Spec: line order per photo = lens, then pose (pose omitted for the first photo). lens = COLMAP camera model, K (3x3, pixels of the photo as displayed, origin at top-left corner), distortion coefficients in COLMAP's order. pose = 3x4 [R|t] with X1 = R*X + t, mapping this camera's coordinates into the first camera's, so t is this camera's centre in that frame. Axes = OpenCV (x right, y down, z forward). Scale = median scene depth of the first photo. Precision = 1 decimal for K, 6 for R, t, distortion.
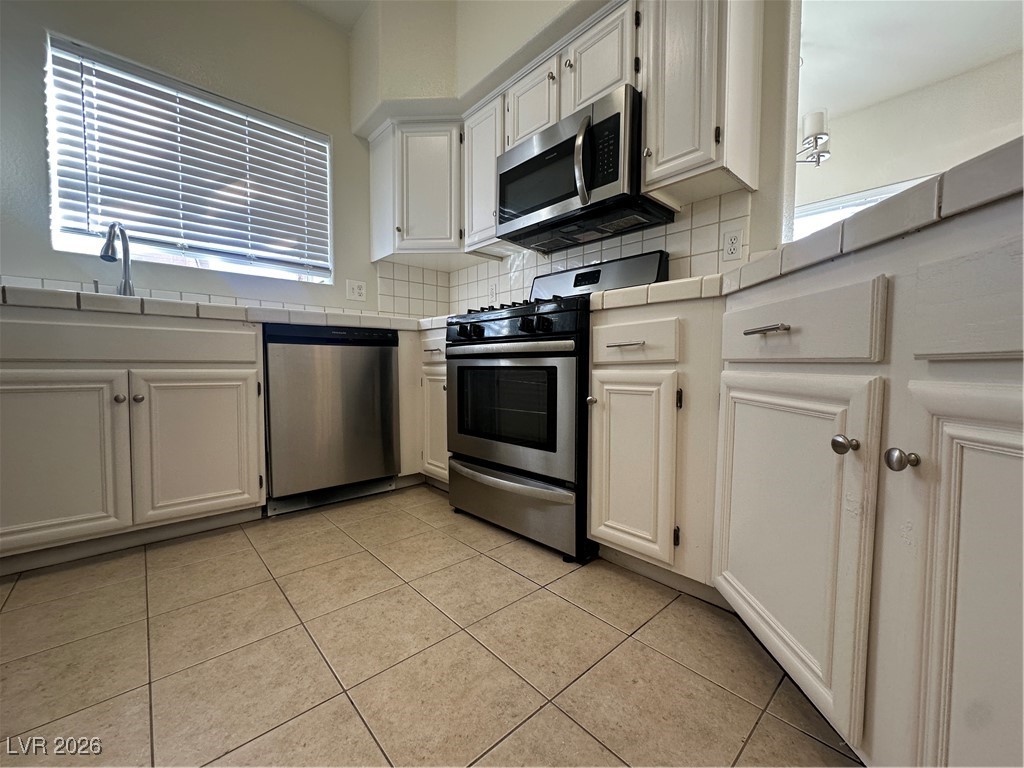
lens RADIAL K [[410.0, 0, 510.8], [0, 410.0, 384.0], [0, 0, 1]] dist [0.001990, -0.000121]
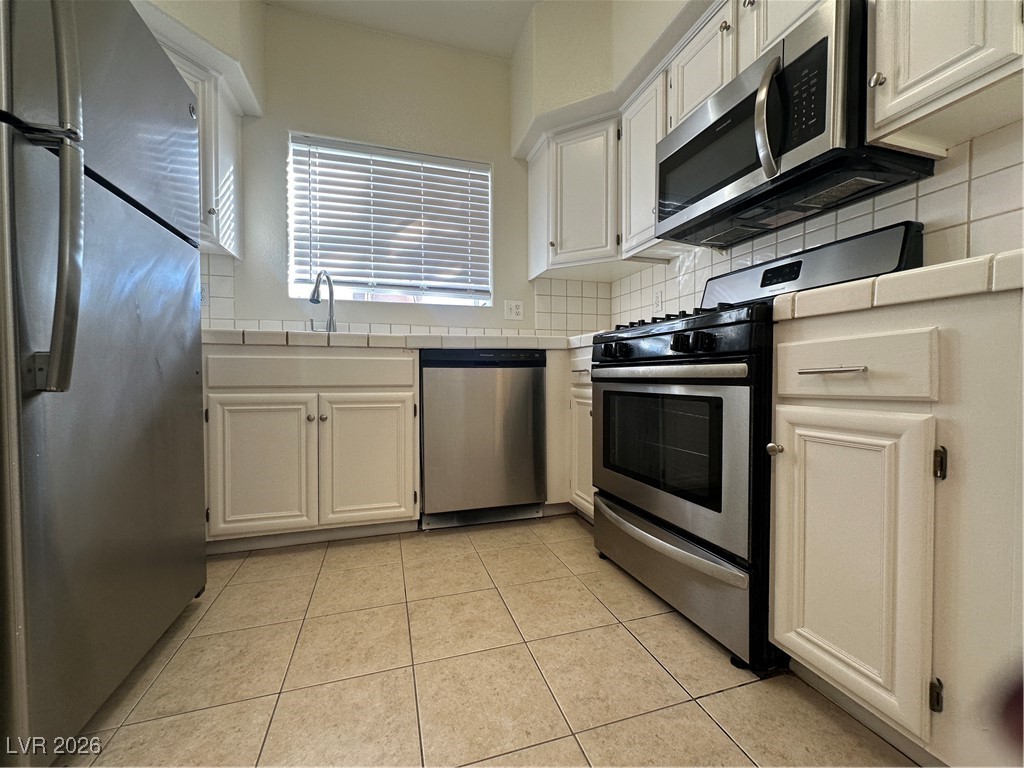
lens RADIAL K [[410.0, 0, 511.2], [0, 410.0, 383.0], [0, 0, 1]] dist [0.001990, -0.000121]
pose [[0.905812, 0.004935, -0.423652, 0.069175], [-0.015516, 0.999648, -0.021530, -0.040873], [0.423397, 0.026076, 0.905569, 0.134549]]
